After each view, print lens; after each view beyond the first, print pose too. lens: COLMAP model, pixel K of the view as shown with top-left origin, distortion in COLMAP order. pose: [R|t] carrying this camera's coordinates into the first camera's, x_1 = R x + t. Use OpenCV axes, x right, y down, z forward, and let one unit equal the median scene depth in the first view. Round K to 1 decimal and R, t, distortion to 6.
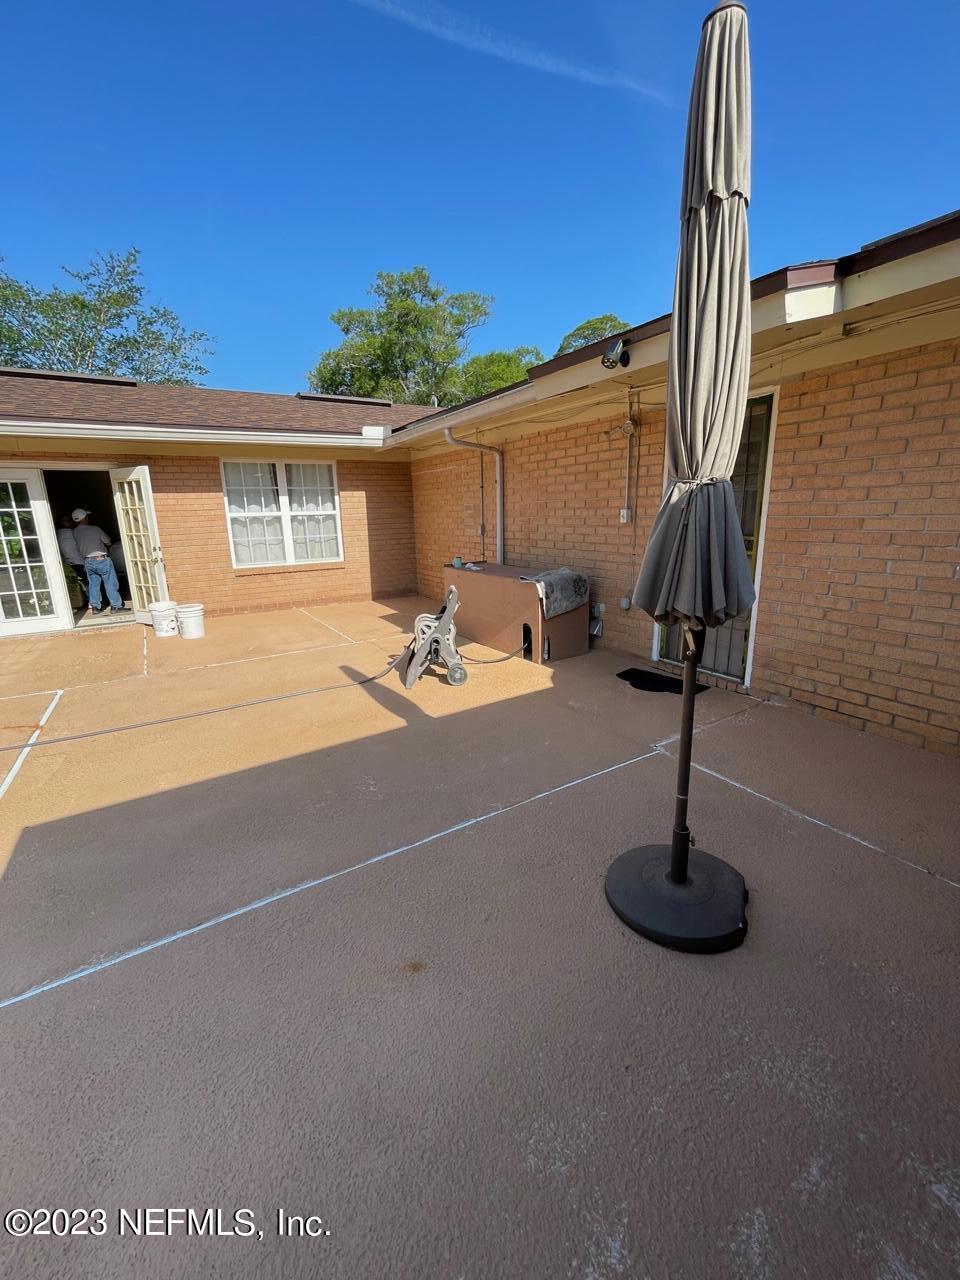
lens RADIAL K [[521.4, 0, 473.1], [0, 521.4, 640.0], [0, 0, 1]] dist [-0.001249, -0.000240]
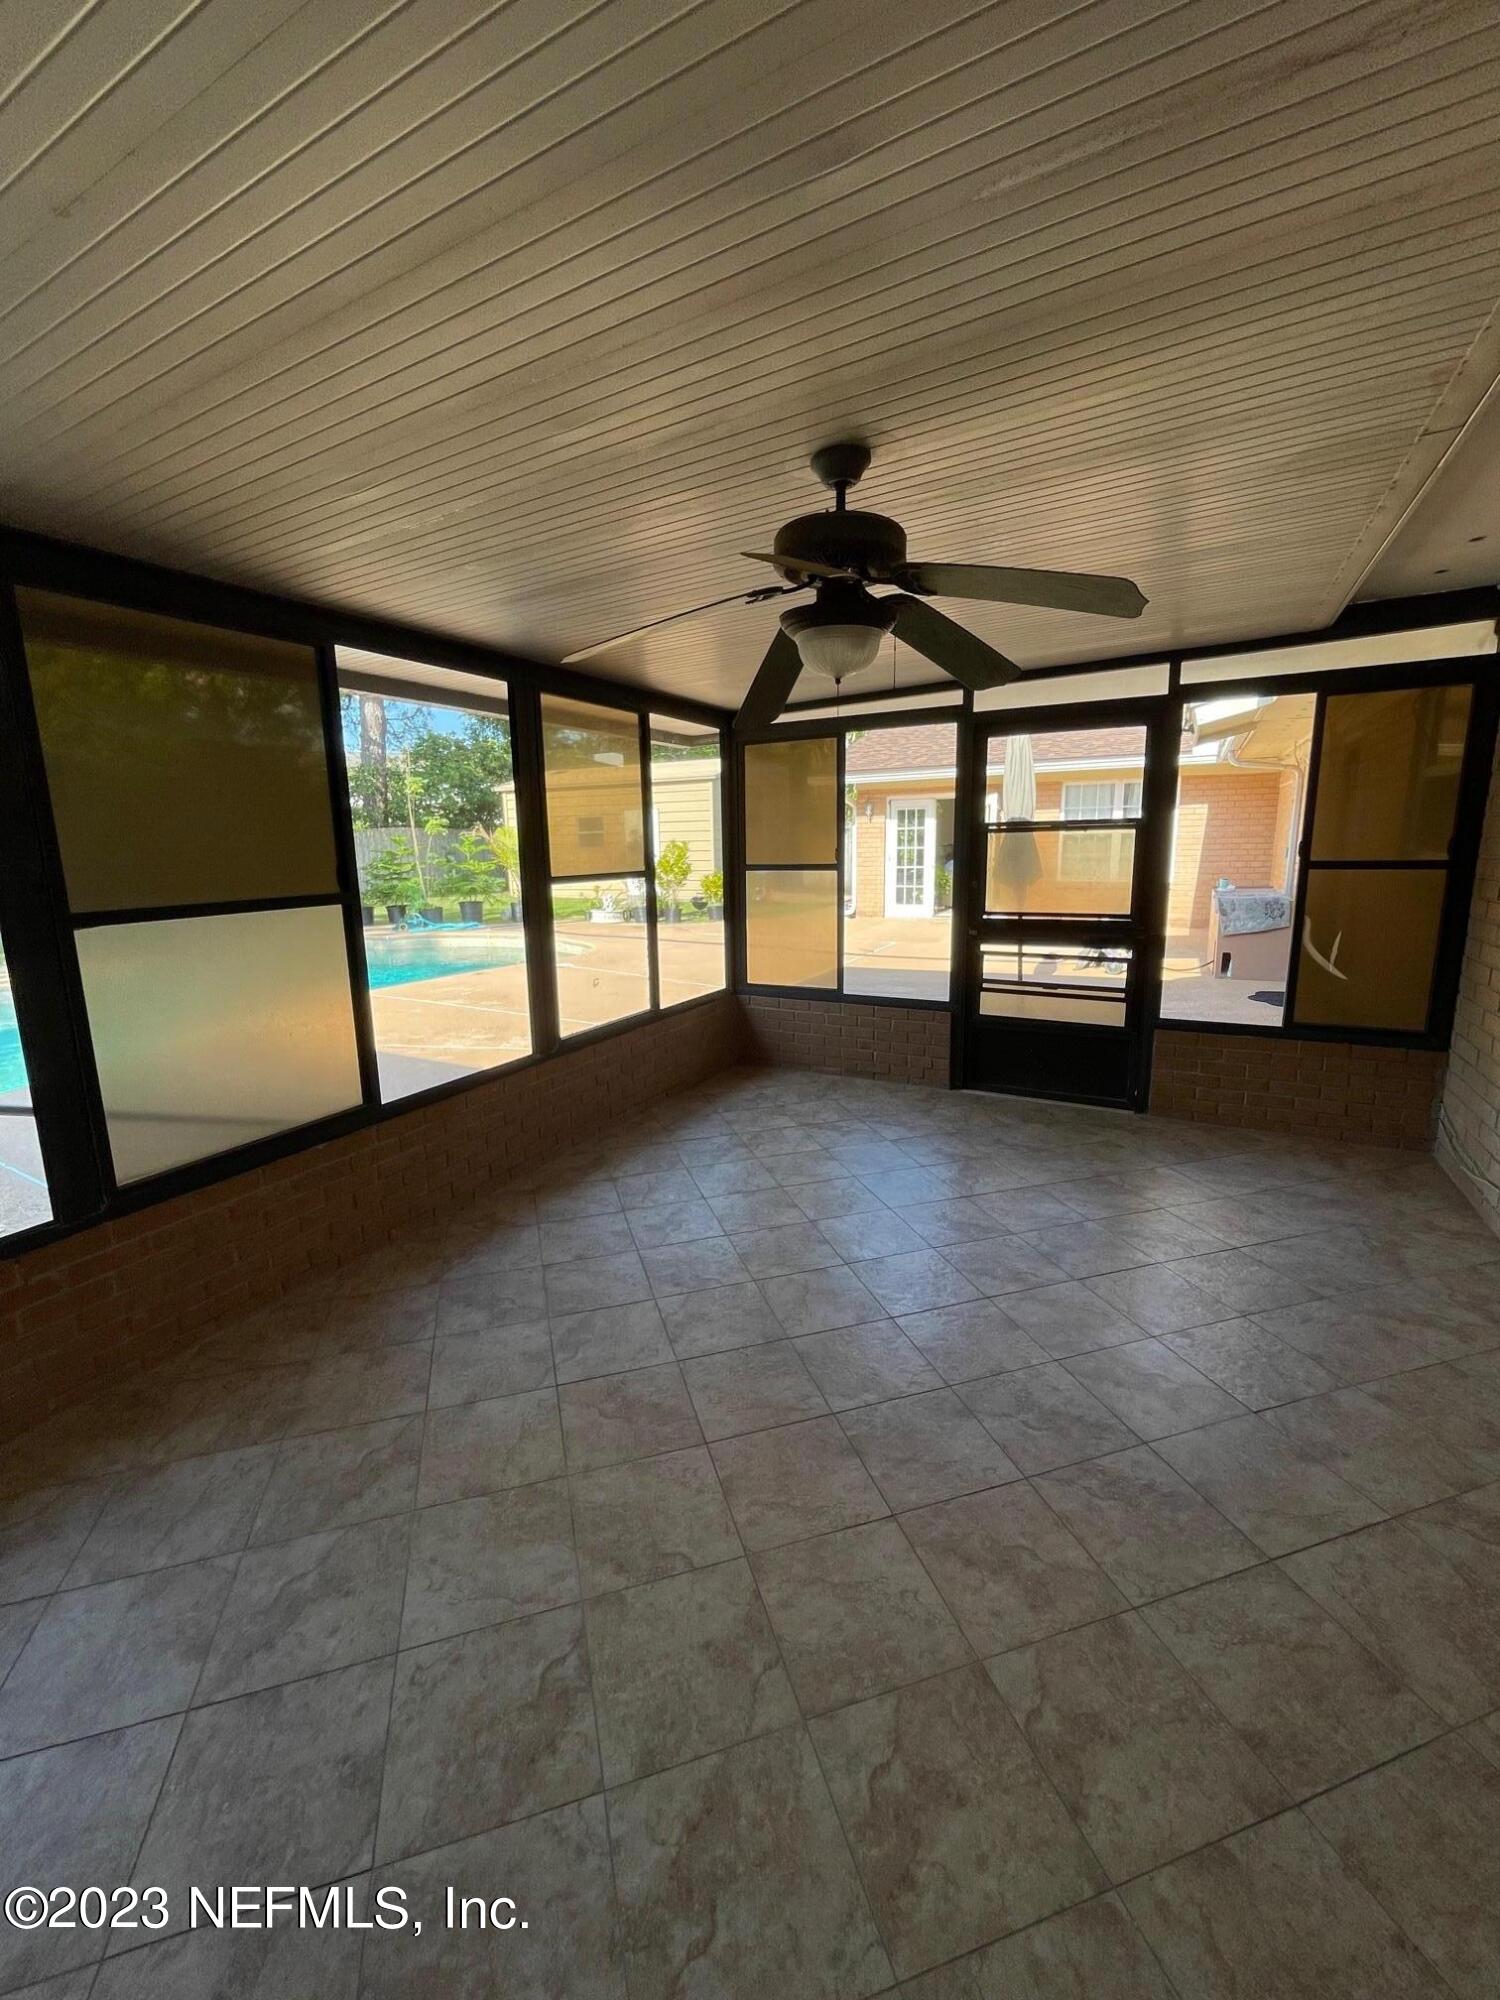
lens RADIAL K [[814.7, 0, 731.6], [0, 814.7, 995.0], [0, 0, 1]] dist [-0.001249, -0.000240]
pose [[0.517977, 0.176696, -0.836946, 0.925395], [-0.199776, 0.976363, 0.082490, 0.128700], [0.831739, 0.124474, 0.541033, -0.651184]]
